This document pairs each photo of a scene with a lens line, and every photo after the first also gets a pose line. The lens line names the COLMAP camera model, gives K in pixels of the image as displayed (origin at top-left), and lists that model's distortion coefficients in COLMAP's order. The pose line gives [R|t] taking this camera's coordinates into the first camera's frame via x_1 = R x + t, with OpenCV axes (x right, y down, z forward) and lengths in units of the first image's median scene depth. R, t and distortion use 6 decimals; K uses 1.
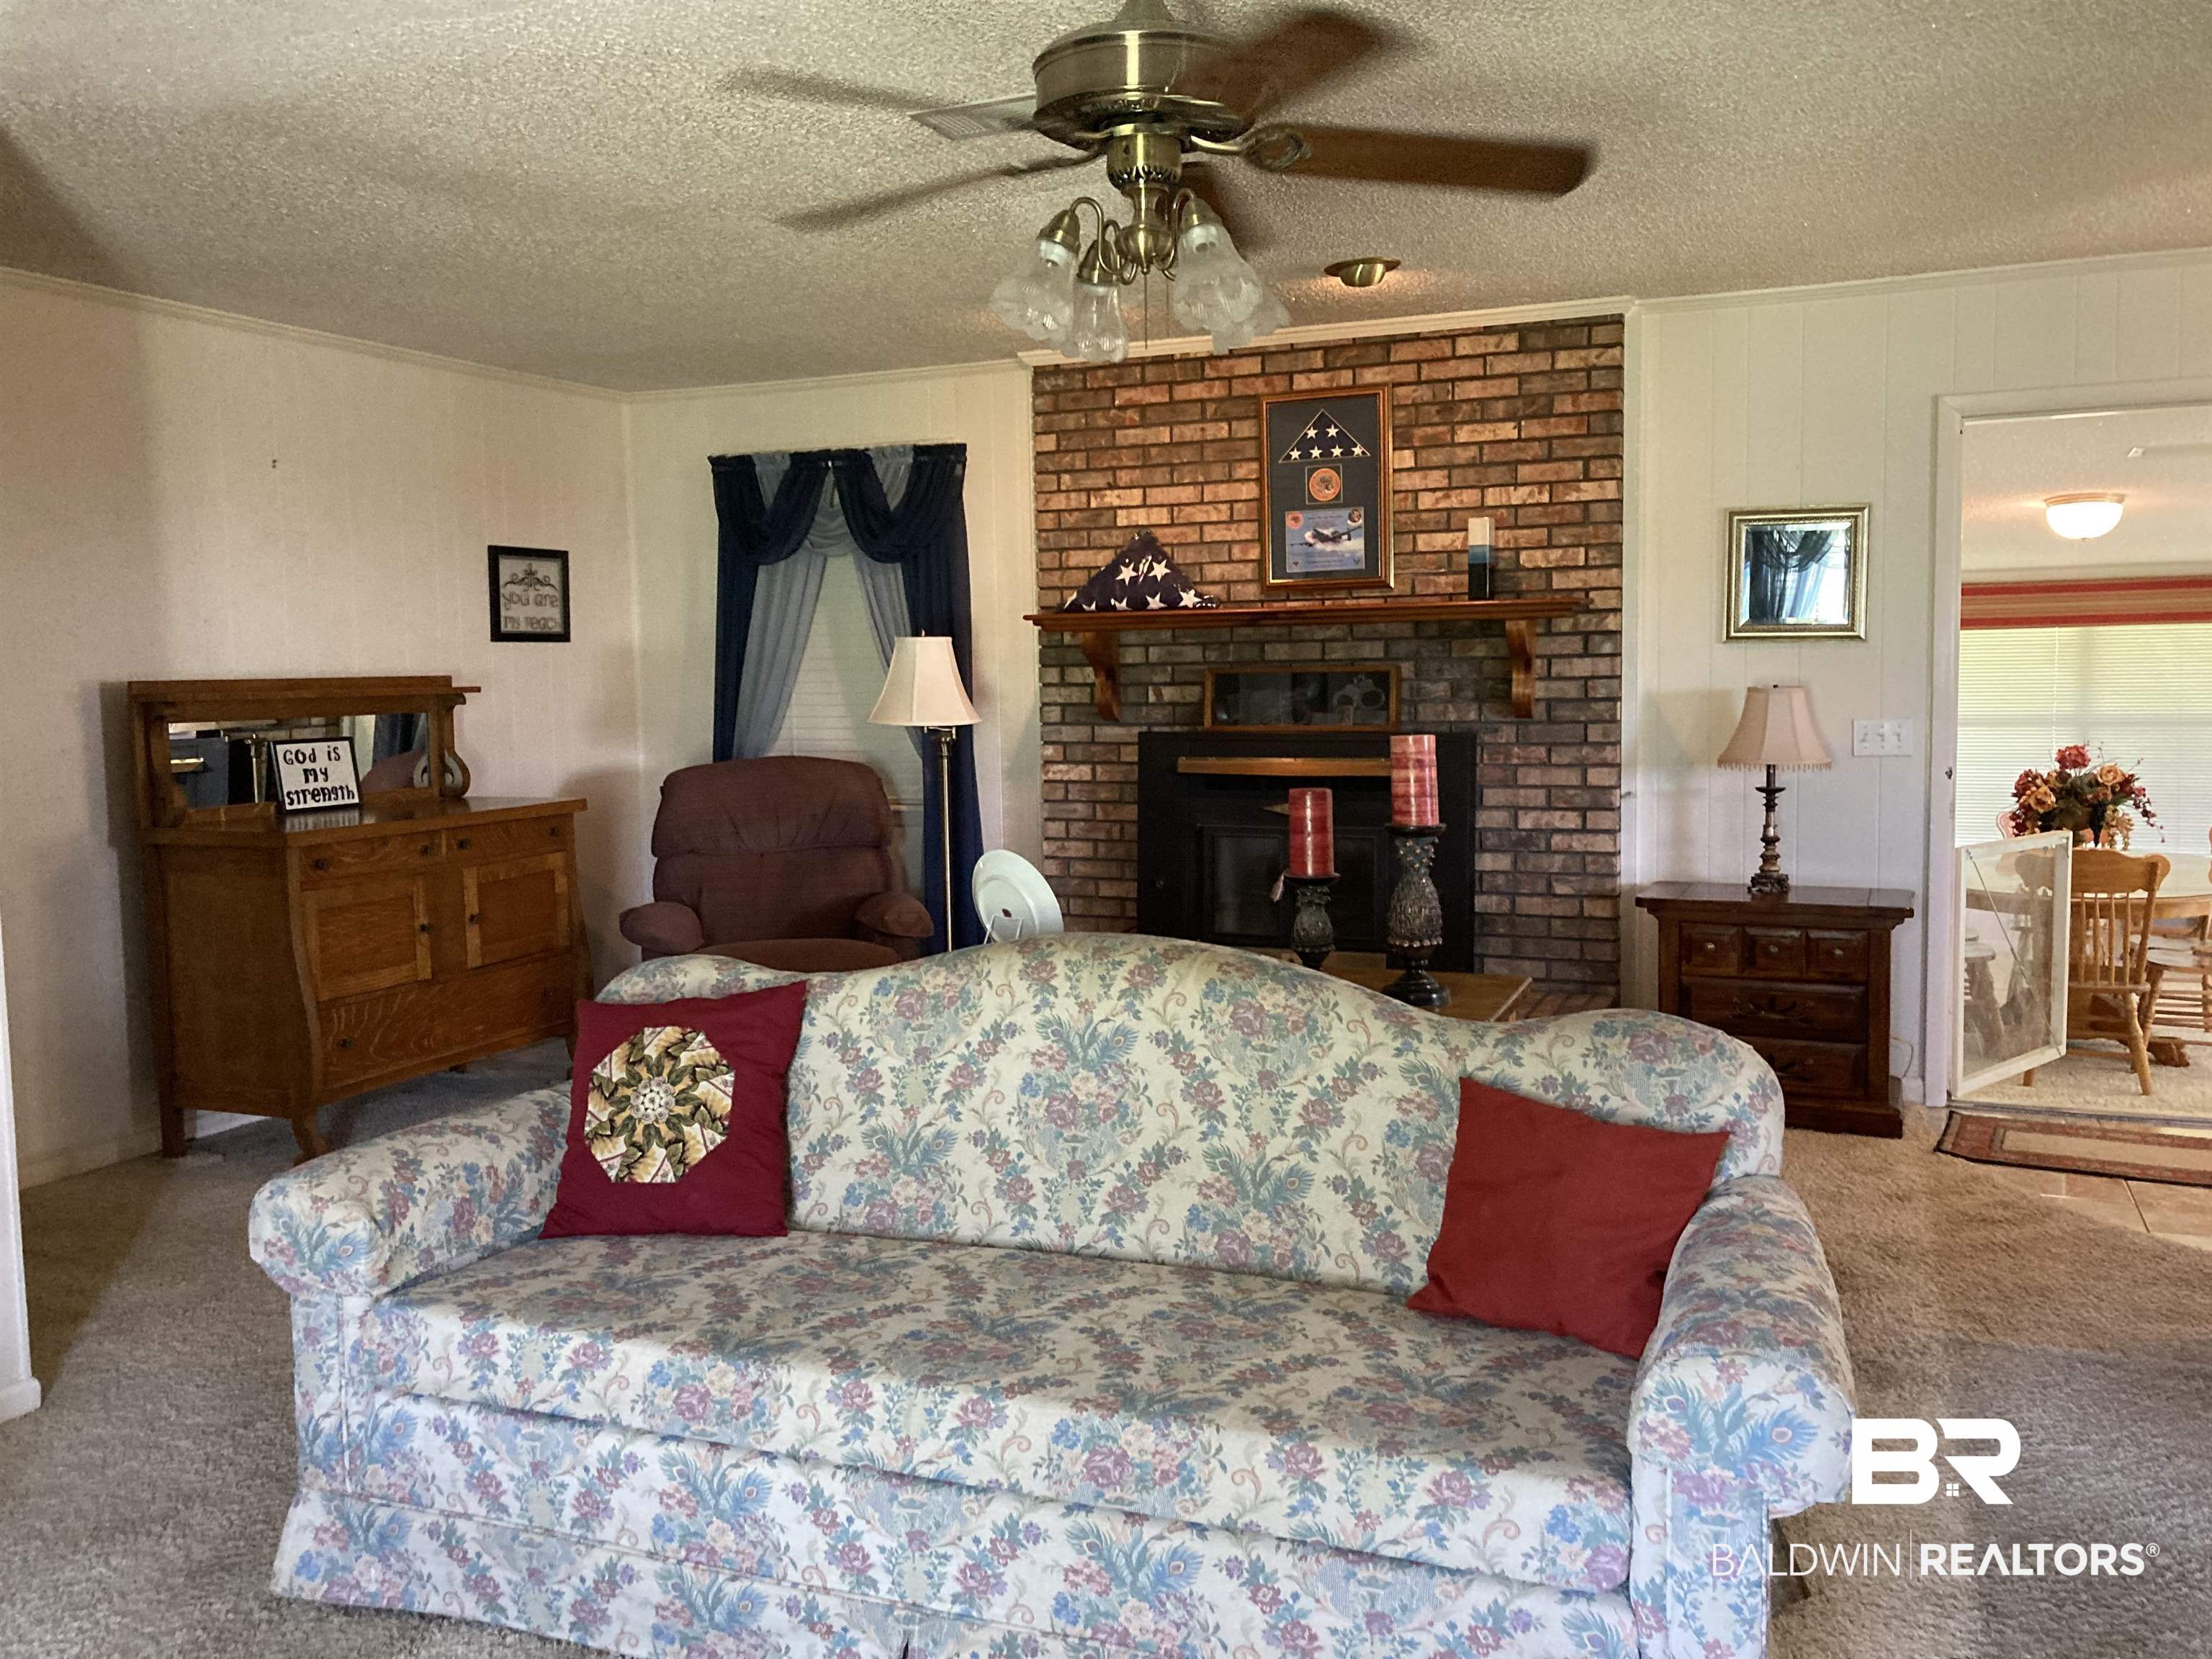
lens RADIAL K [[1763.5, 0, 1106.0], [0, 1763.5, 829.5], [0, 0, 1]] dist [0.022059, -0.017130]
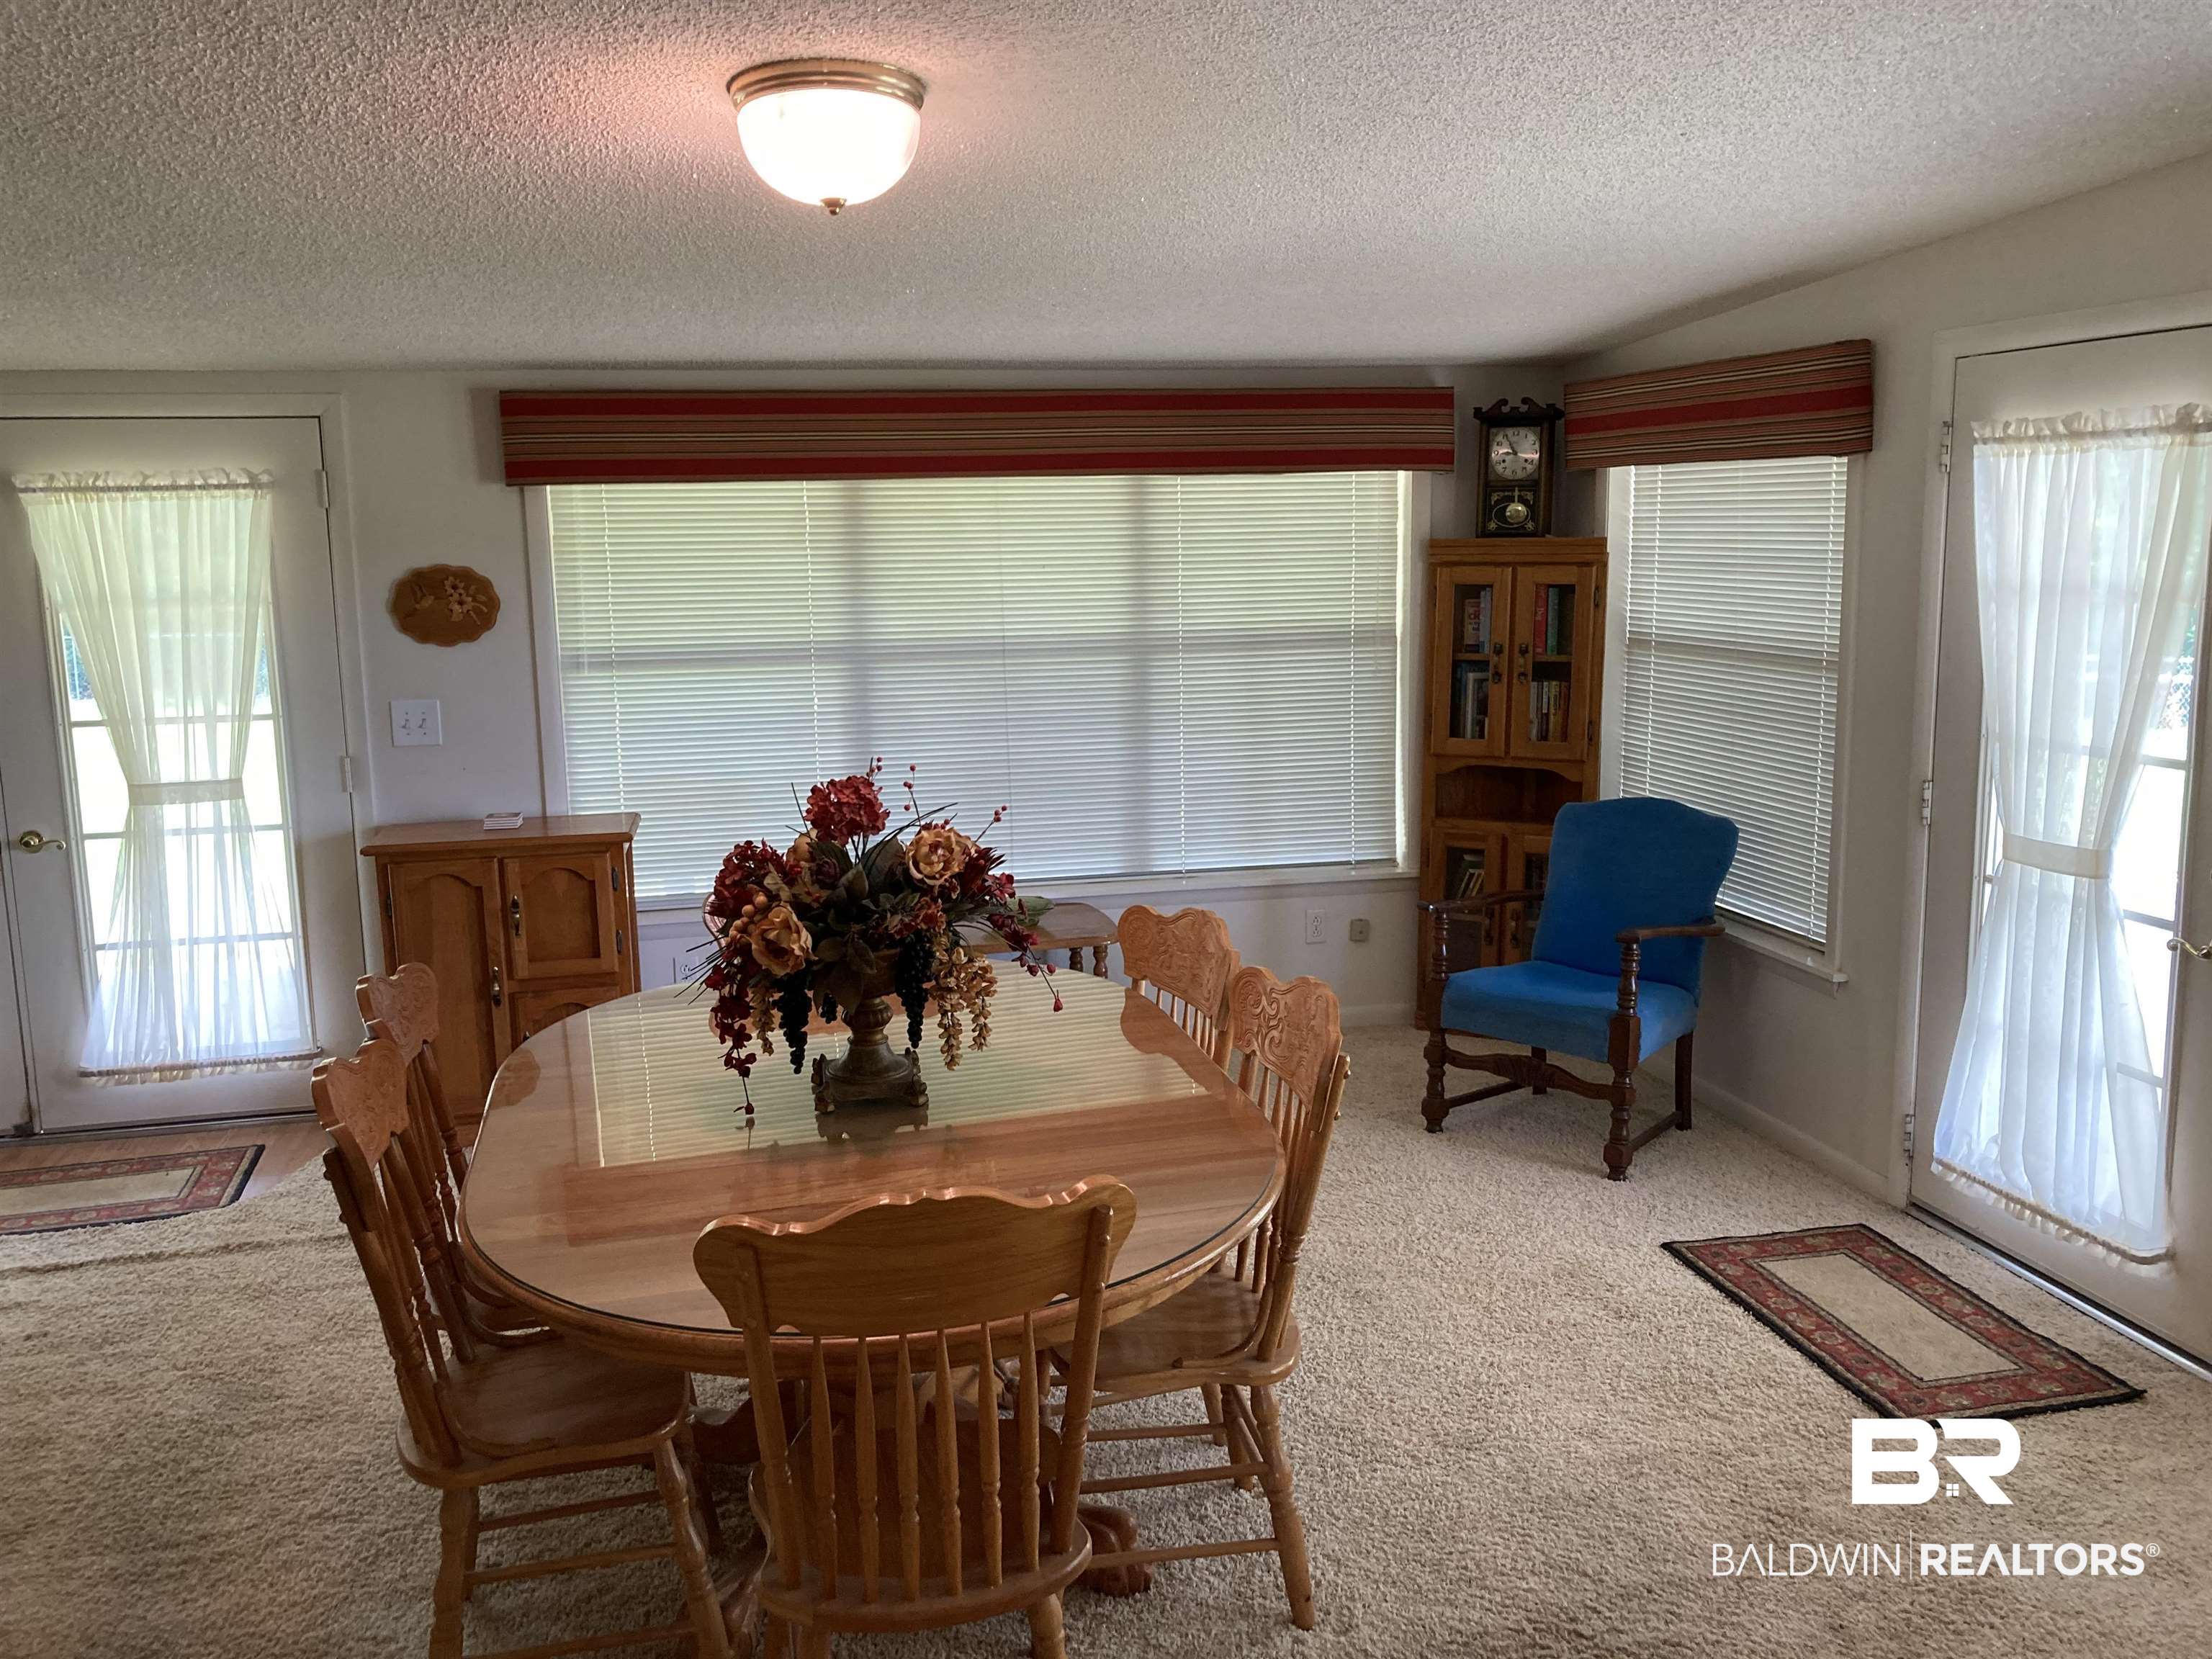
lens RADIAL K [[1763.5, 0, 1106.0], [0, 1763.5, 829.5], [0, 0, 1]] dist [0.022059, -0.017130]
pose [[0.798368, -0.094248, 0.594749, 0.366127], [0.053755, 0.994887, 0.085497, -0.065601], [-0.599766, -0.036288, 0.799352, 0.667113]]
